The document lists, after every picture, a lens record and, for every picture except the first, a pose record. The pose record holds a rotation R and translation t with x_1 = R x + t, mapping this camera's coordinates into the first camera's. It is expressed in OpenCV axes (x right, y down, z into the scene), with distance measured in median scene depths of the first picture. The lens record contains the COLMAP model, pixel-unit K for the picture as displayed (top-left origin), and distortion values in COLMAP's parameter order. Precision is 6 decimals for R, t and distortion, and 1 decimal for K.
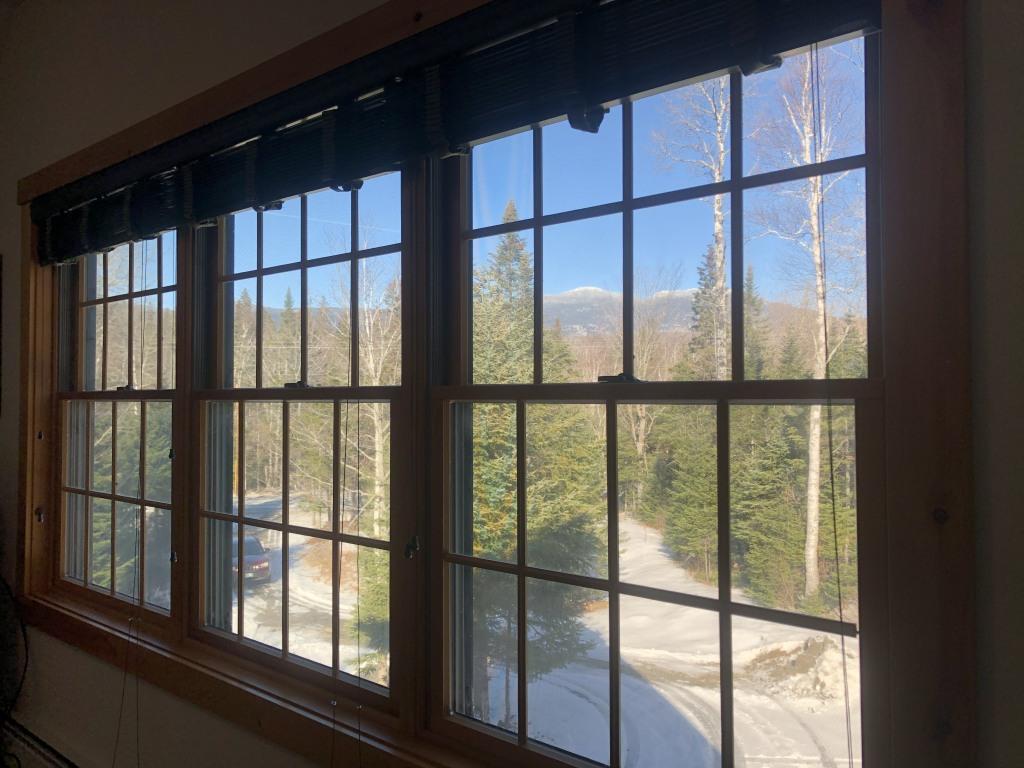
lens RADIAL K [[836.1, 0, 506.8], [0, 836.1, 375.8], [0, 0, 1]] dist [0.029074, -0.021016]
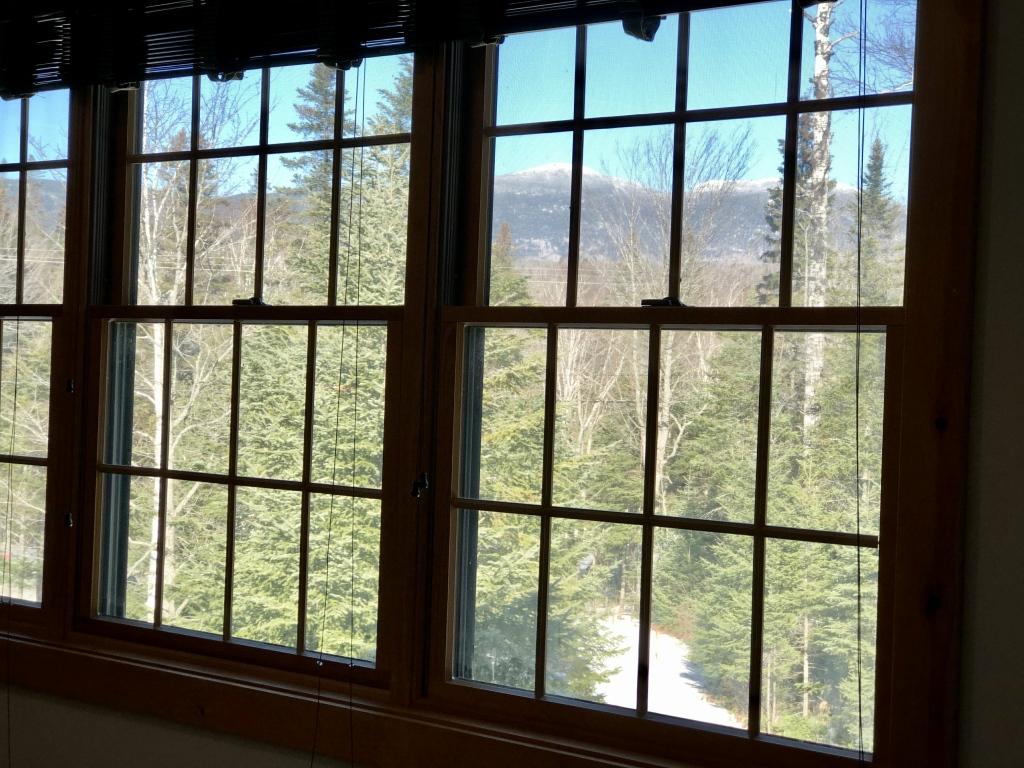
lens RADIAL K [[1720.0, 0, 511.3], [0, 1720.0, 384.2], [0, 0, 1]] dist [-0.023364, 0.000000]
pose [[0.996446, 0.041070, 0.073542, -0.113134], [-0.042953, 0.998784, 0.024204, 0.035684], [-0.072459, -0.027277, 0.996998, -0.593864]]
